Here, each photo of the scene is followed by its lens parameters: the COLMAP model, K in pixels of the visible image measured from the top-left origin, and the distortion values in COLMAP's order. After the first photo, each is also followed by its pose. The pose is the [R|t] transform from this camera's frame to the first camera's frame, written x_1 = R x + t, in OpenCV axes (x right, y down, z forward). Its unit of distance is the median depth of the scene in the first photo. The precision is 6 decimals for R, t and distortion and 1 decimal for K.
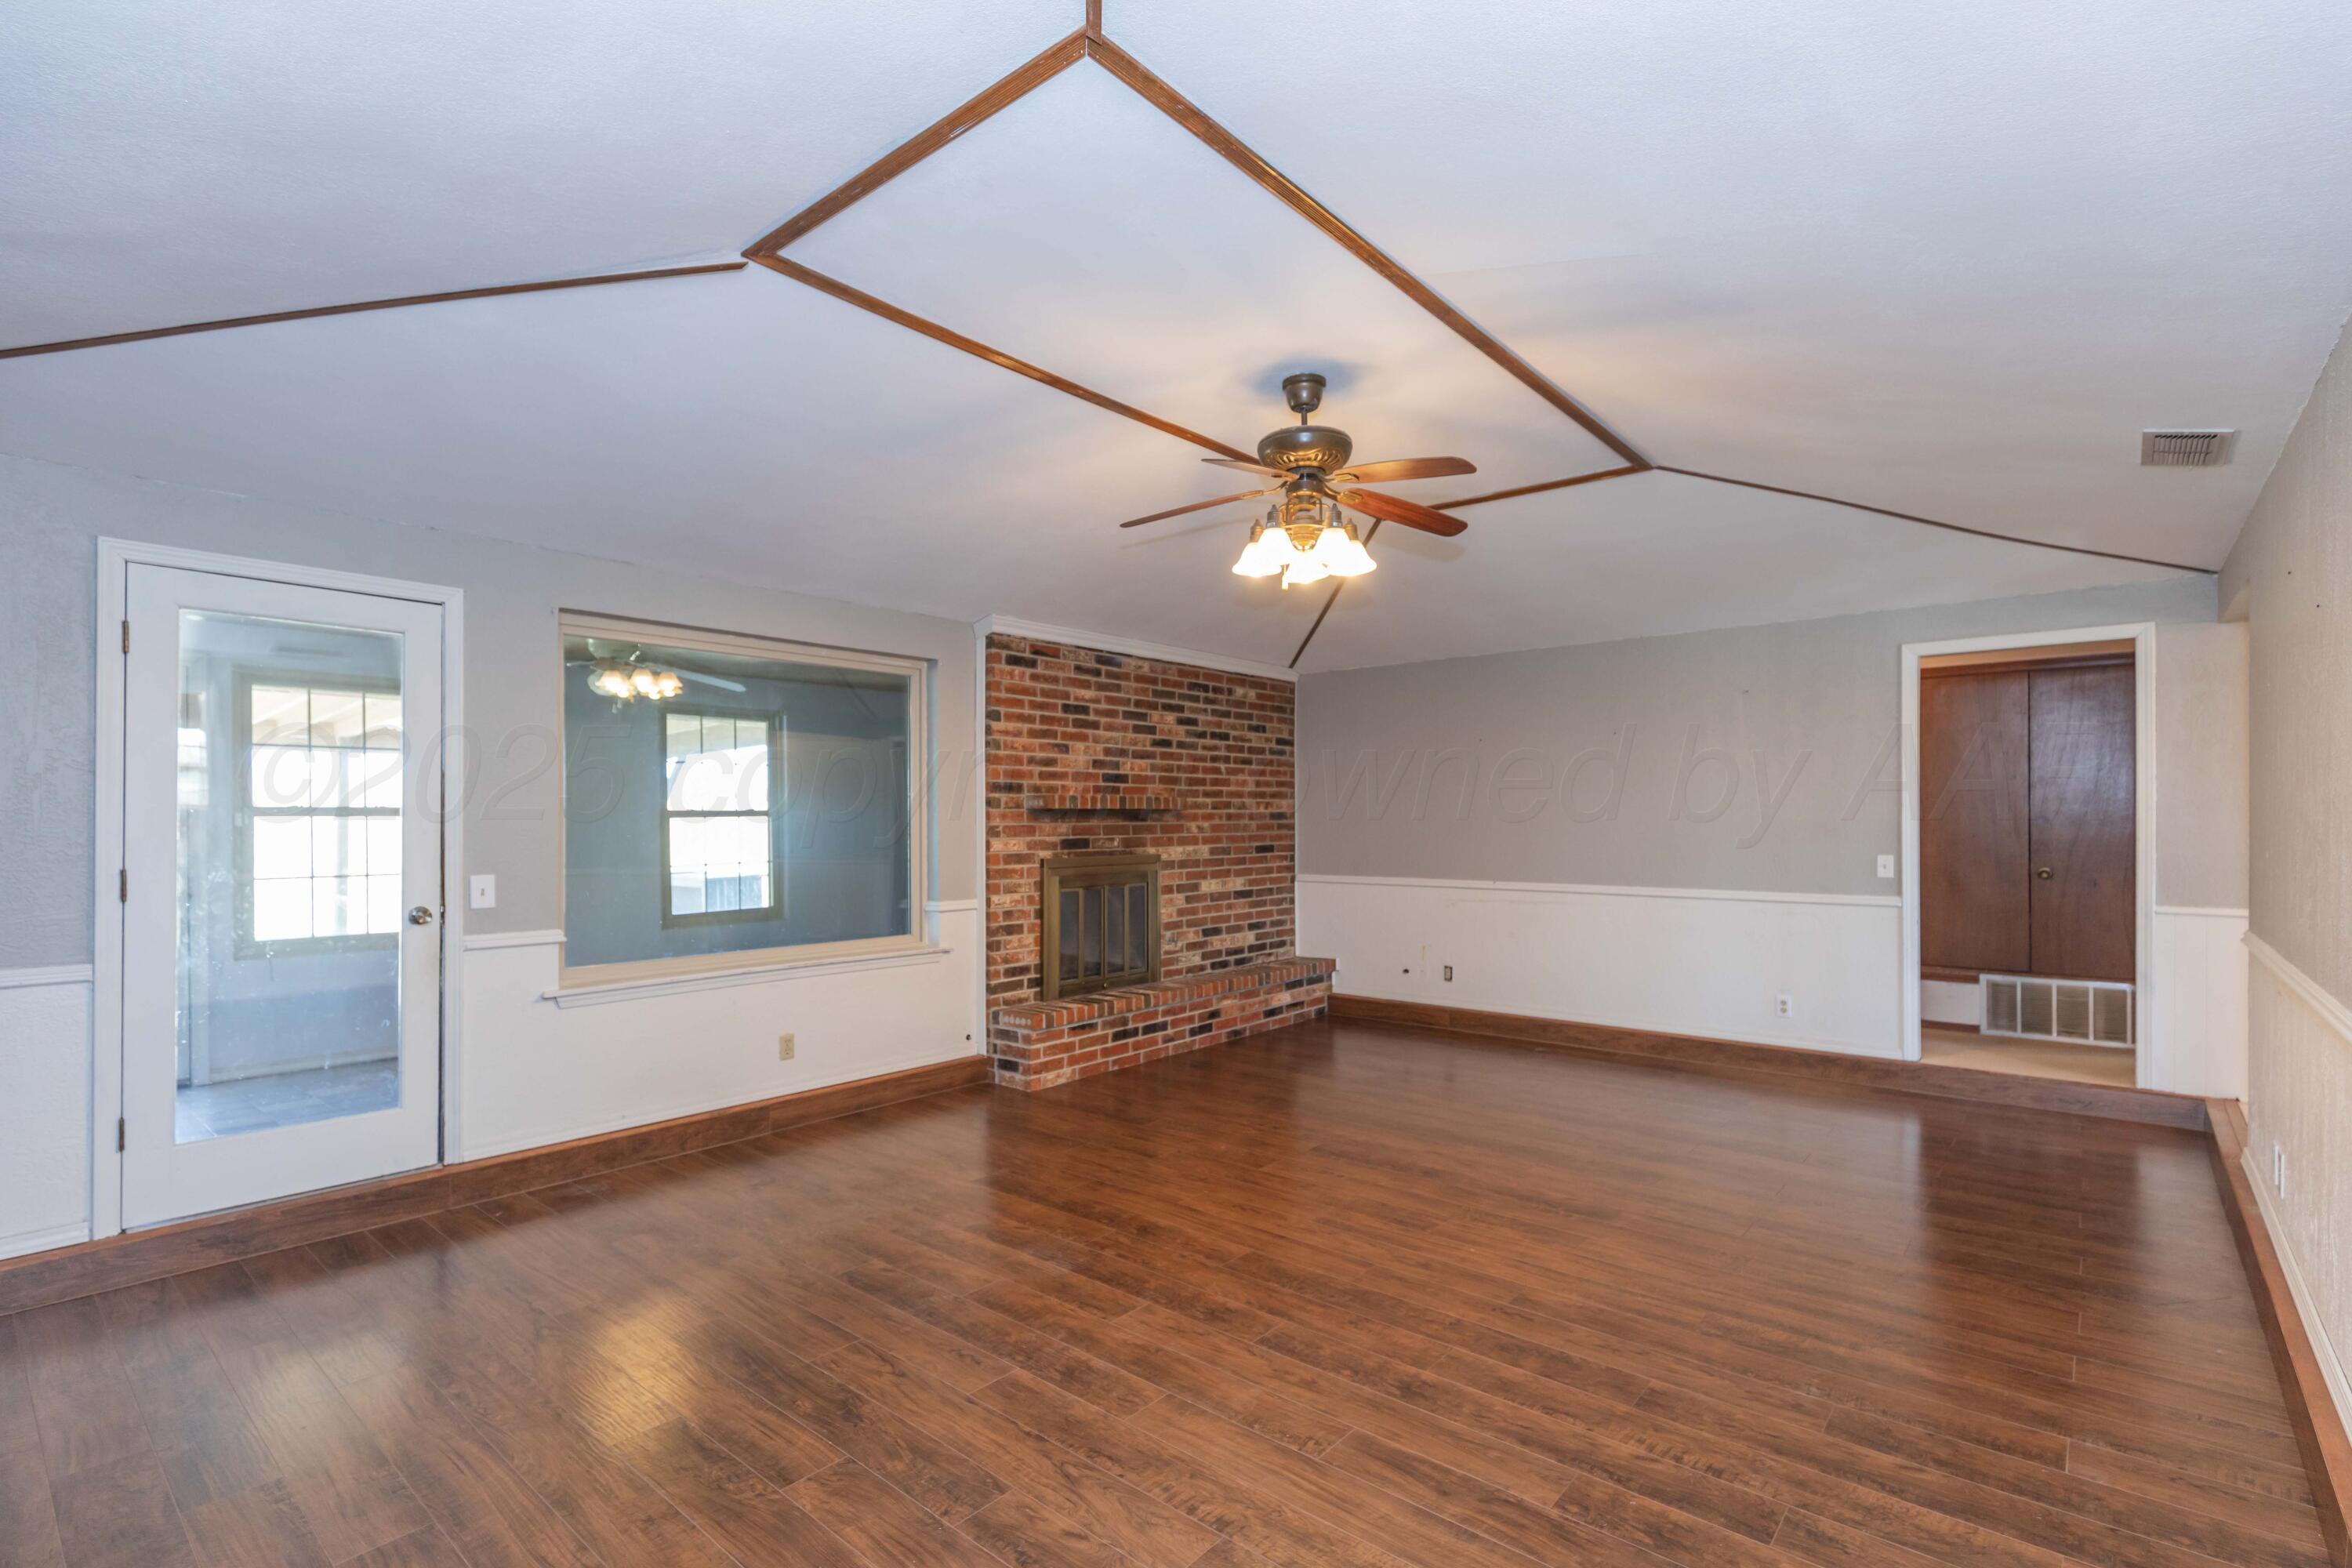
lens RADIAL K [[1077.6, 0, 1183.7], [0, 1077.6, 814.0], [0, 0, 1]] dist [0.000417, -0.000568]
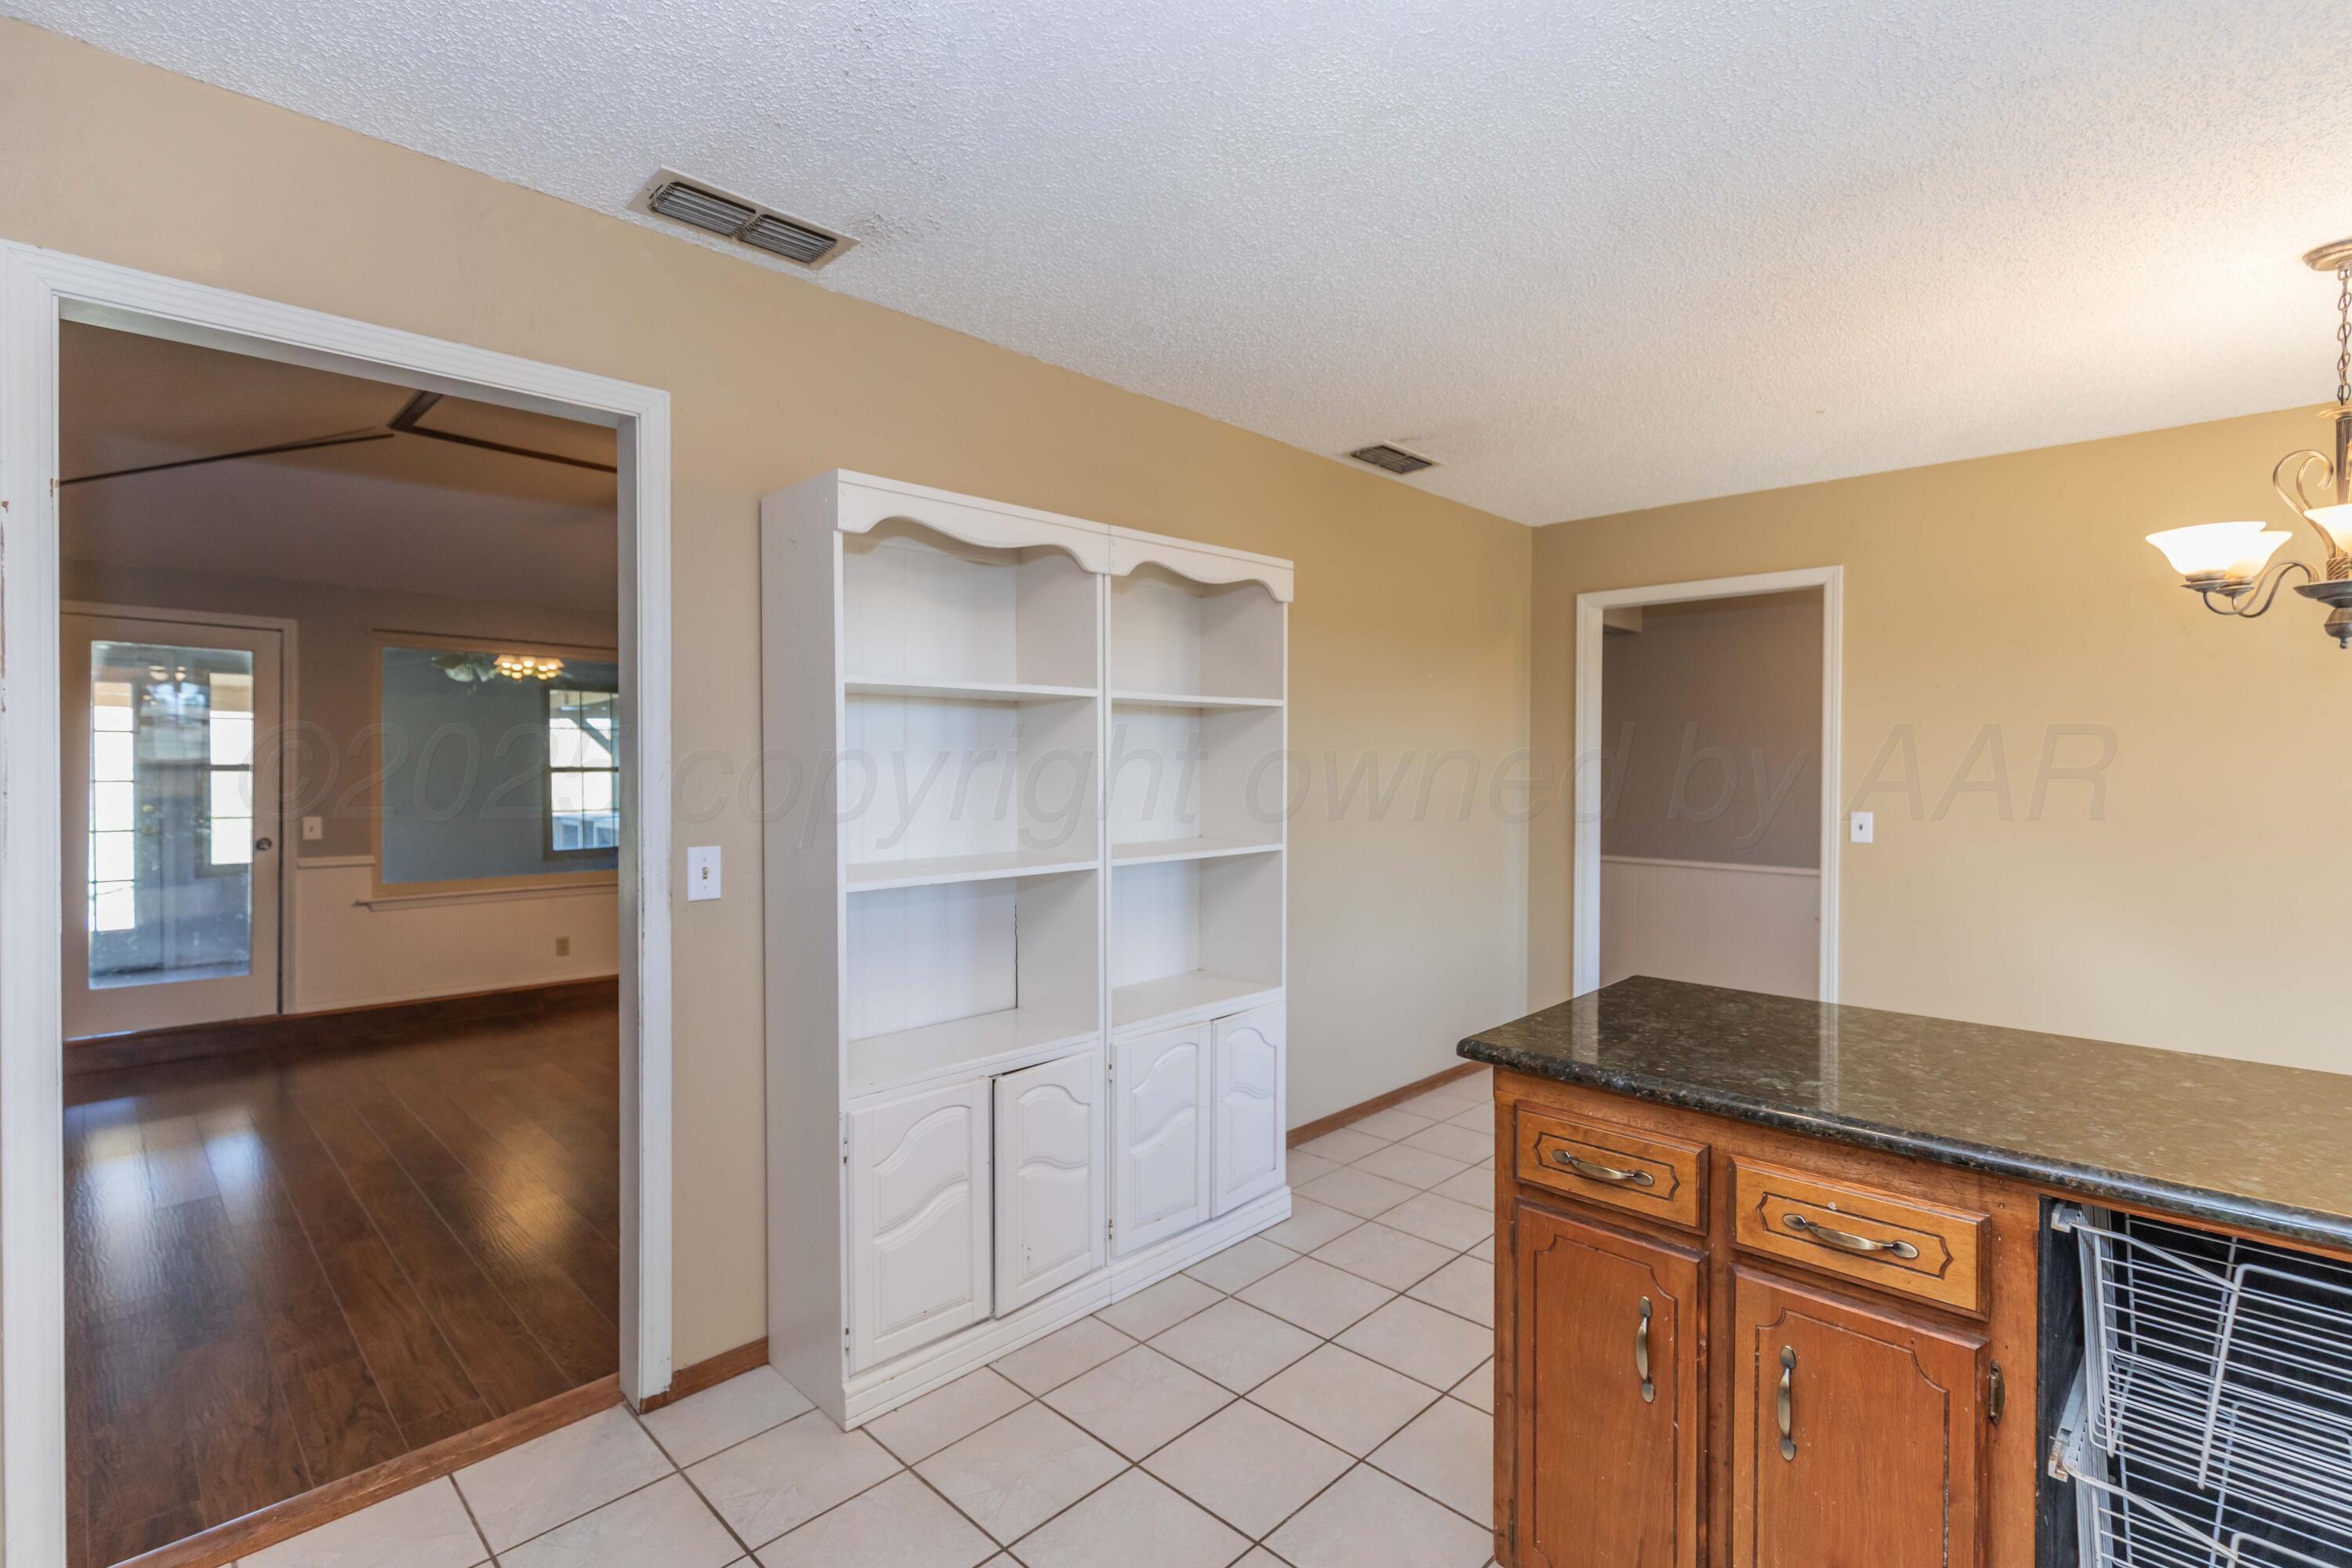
lens RADIAL K [[1076.2, 0, 1170.9], [0, 1076.2, 774.8], [0, 0, 1]] dist [-0.000703, -0.000355]
pose [[0.997505, 0.002614, -0.070549, 0.407561], [-0.001781, 0.999928, 0.011864, -0.012773], [0.070575, -0.011708, 0.997438, -0.242712]]
